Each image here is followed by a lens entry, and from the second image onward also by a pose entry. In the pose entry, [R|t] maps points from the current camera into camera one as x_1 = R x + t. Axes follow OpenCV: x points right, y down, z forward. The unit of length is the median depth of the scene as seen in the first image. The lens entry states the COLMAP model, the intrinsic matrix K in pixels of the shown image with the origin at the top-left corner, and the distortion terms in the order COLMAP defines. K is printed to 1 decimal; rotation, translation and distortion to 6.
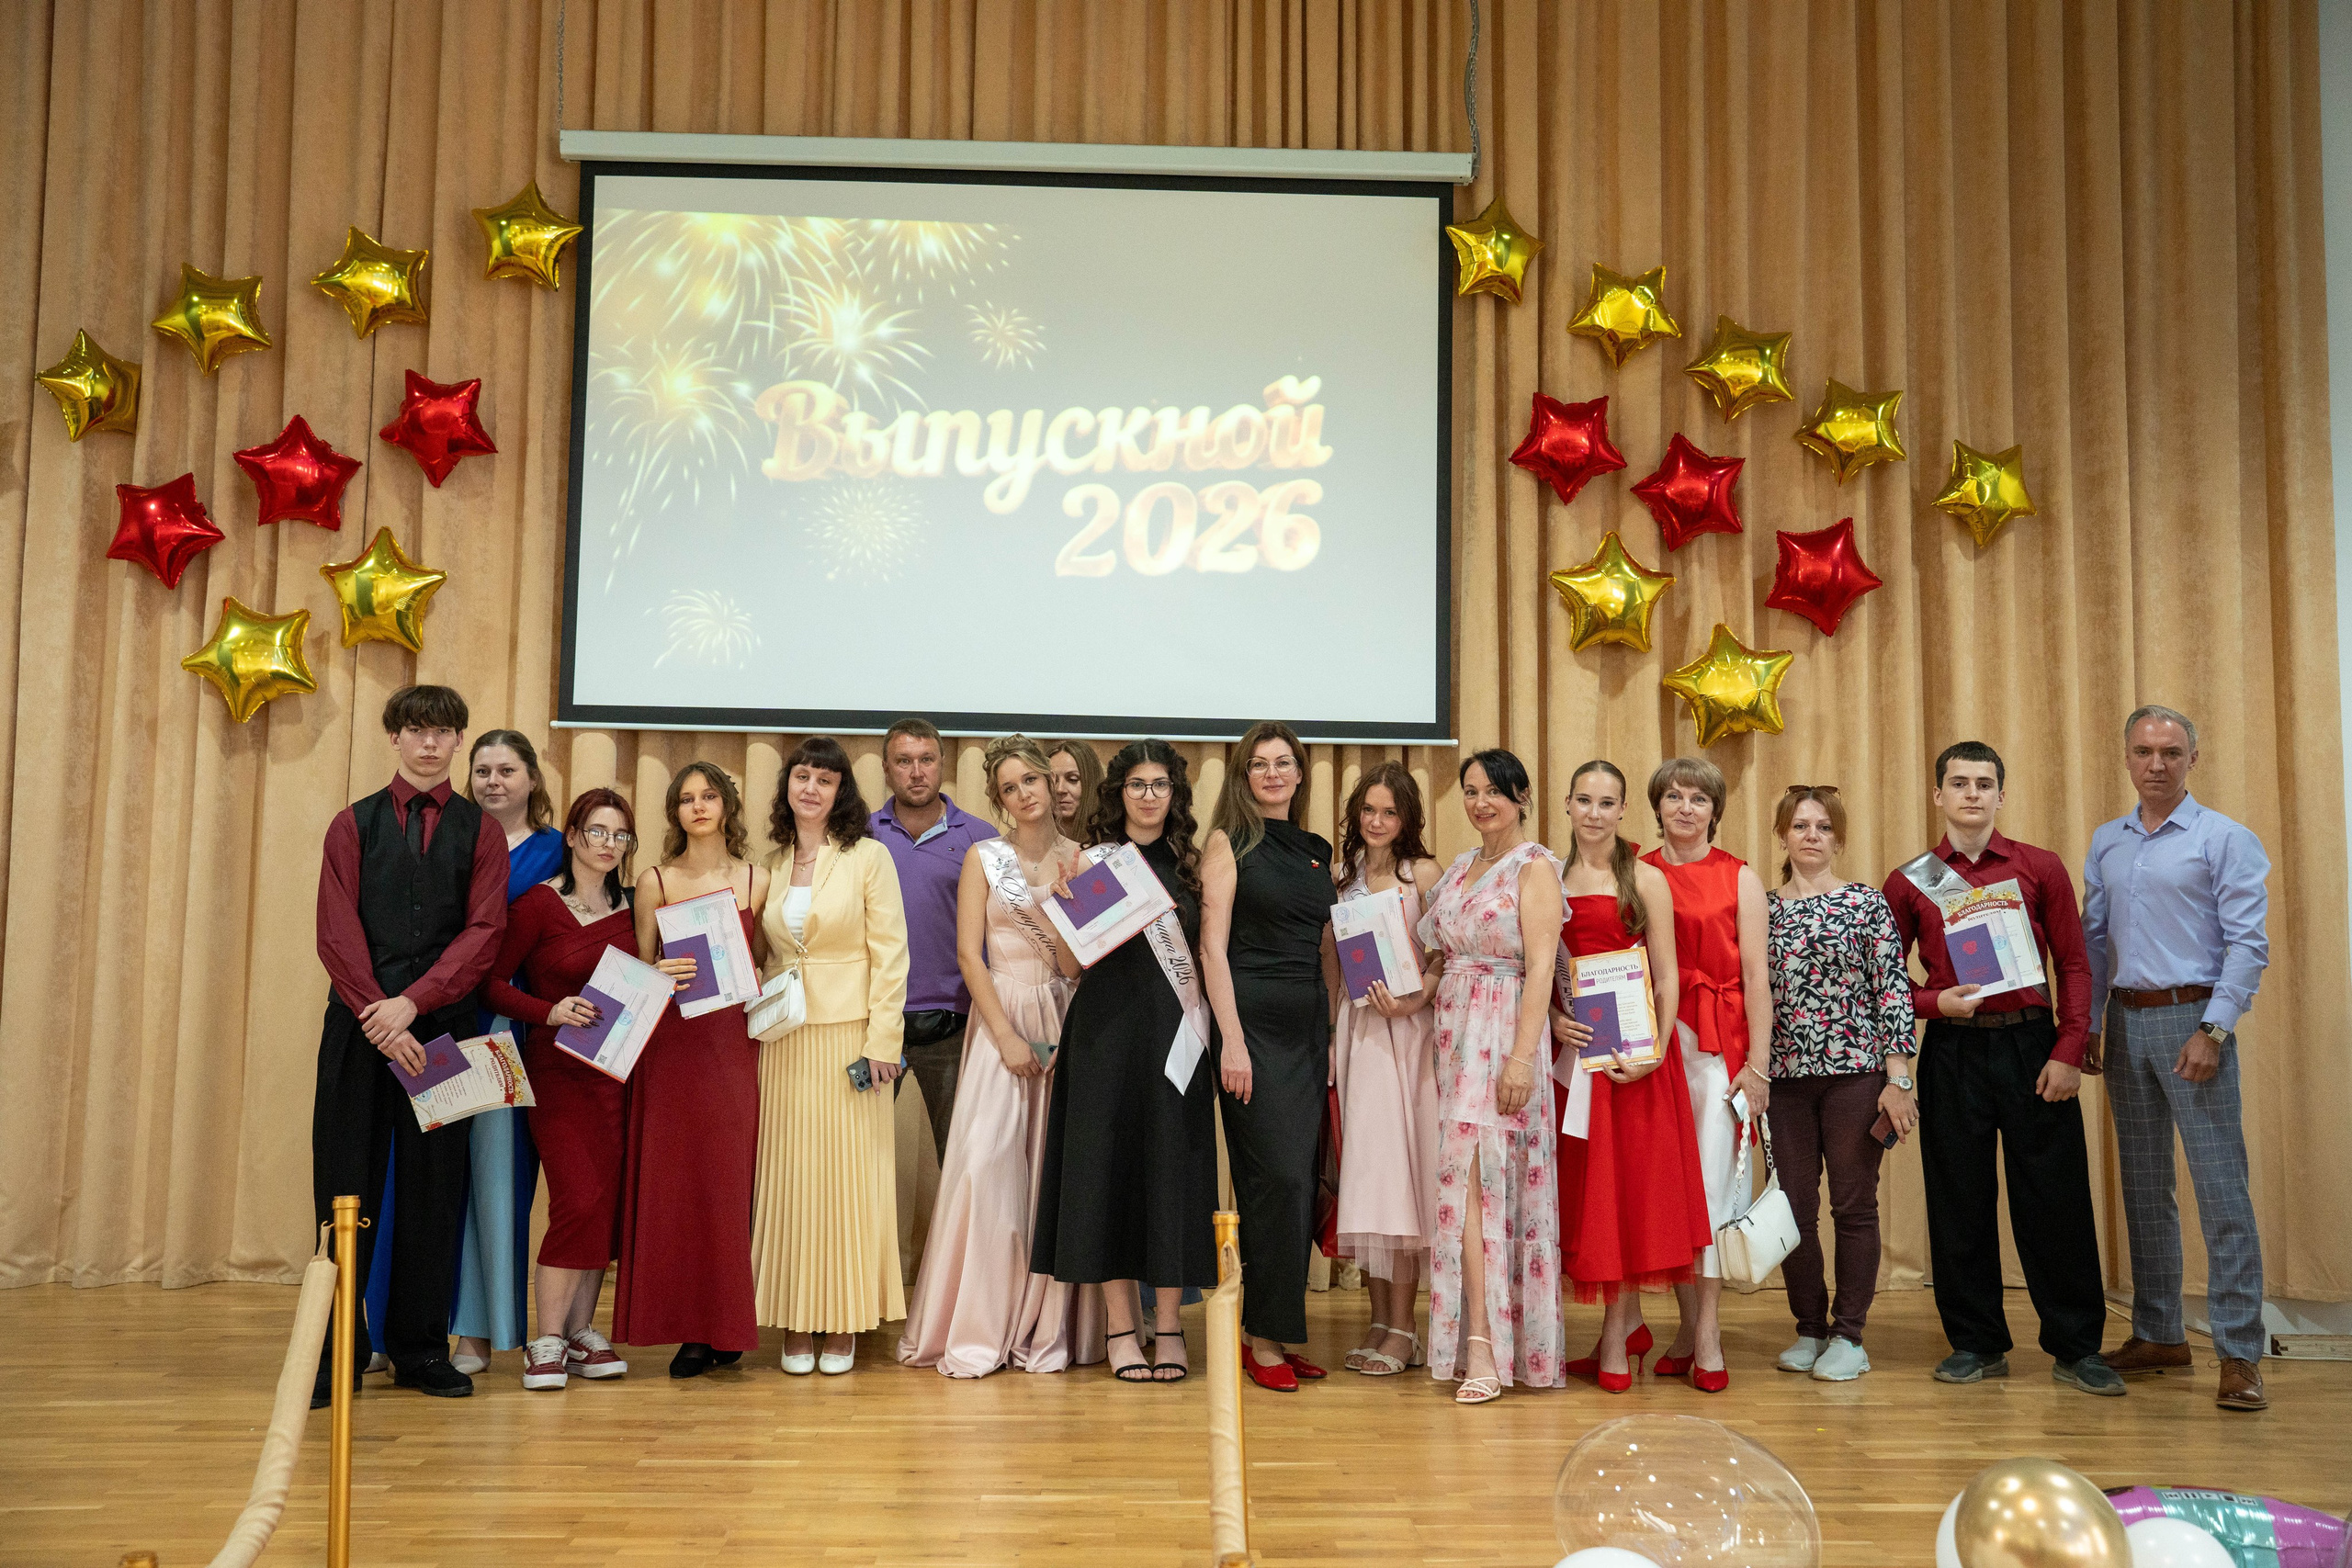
lens RADIAL K [[2091.5, 0, 1171.2], [0, 2091.5, 747.1], [0, 0, 1]] dist [-0.004329, 0.080690]
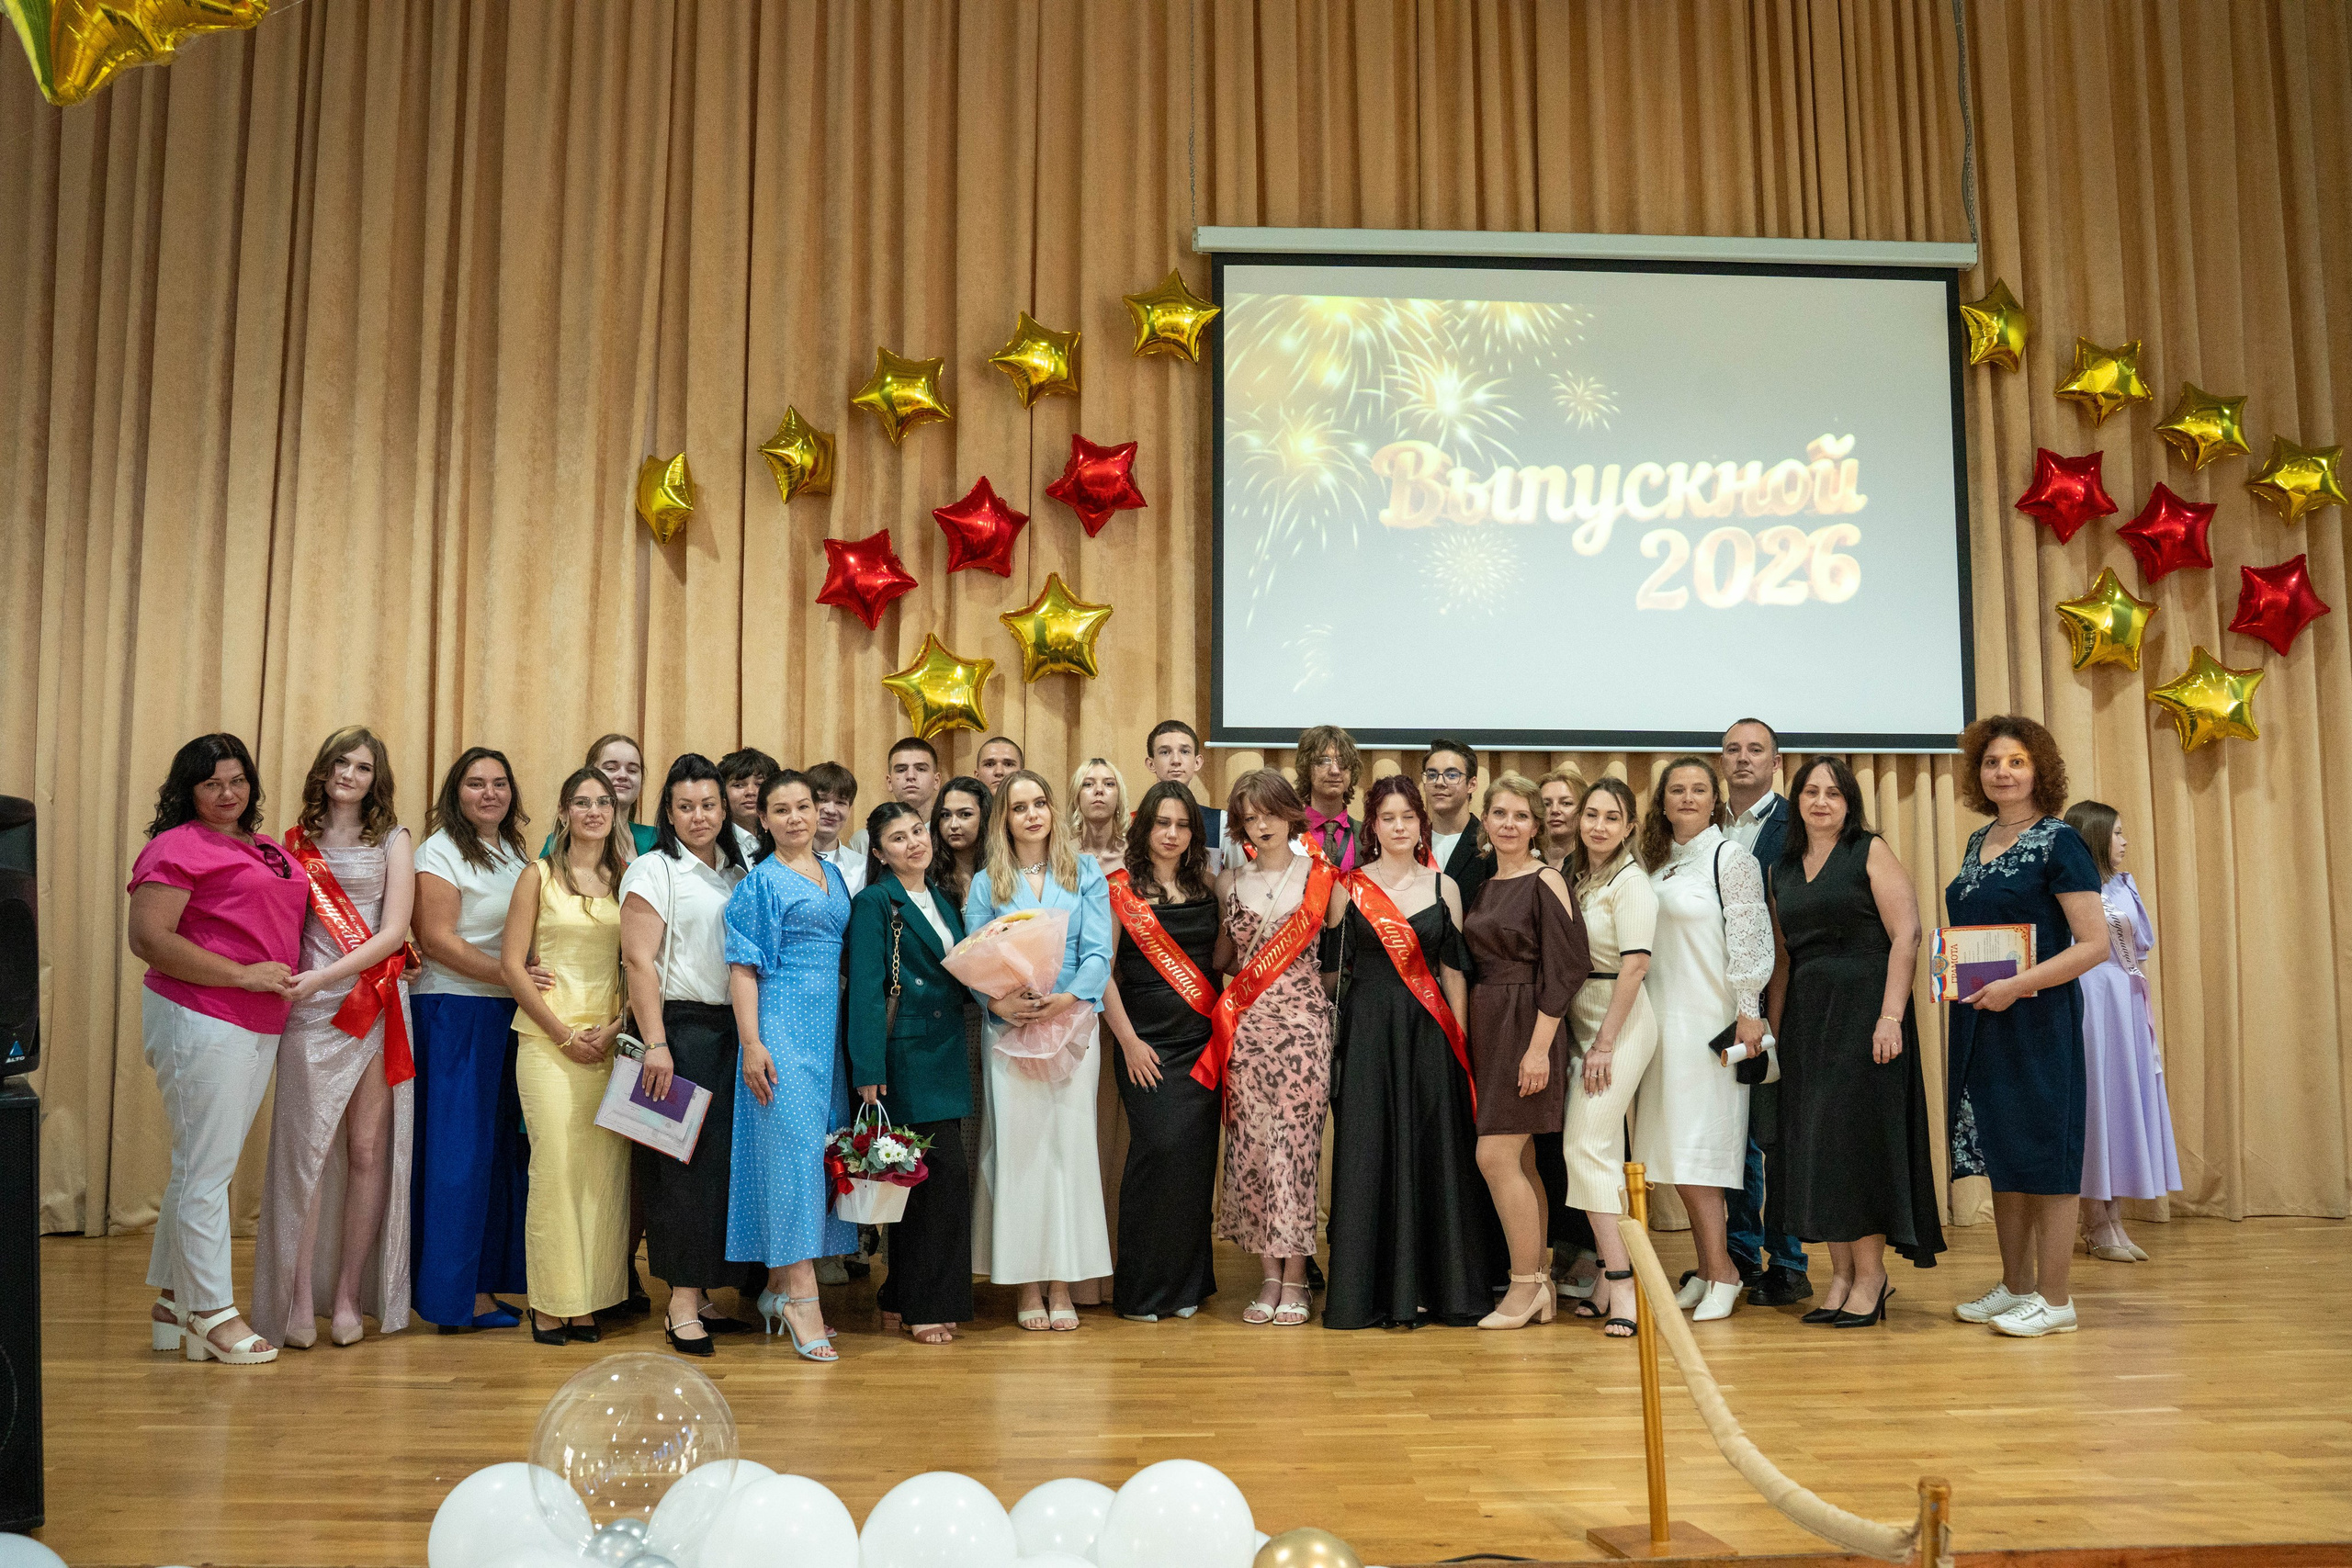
lens RADIAL K [[1890.6, 0, 1179.8], [0, 1890.6, 749.1], [0, 0, 1]] dist [-0.073833, 0.005811]
pose [[0.999925, -0.012089, 0.002098, -0.305862], [0.012107, 0.999888, -0.008850, 0.000495], [-0.001990, 0.008875, 0.999959, -0.026487]]
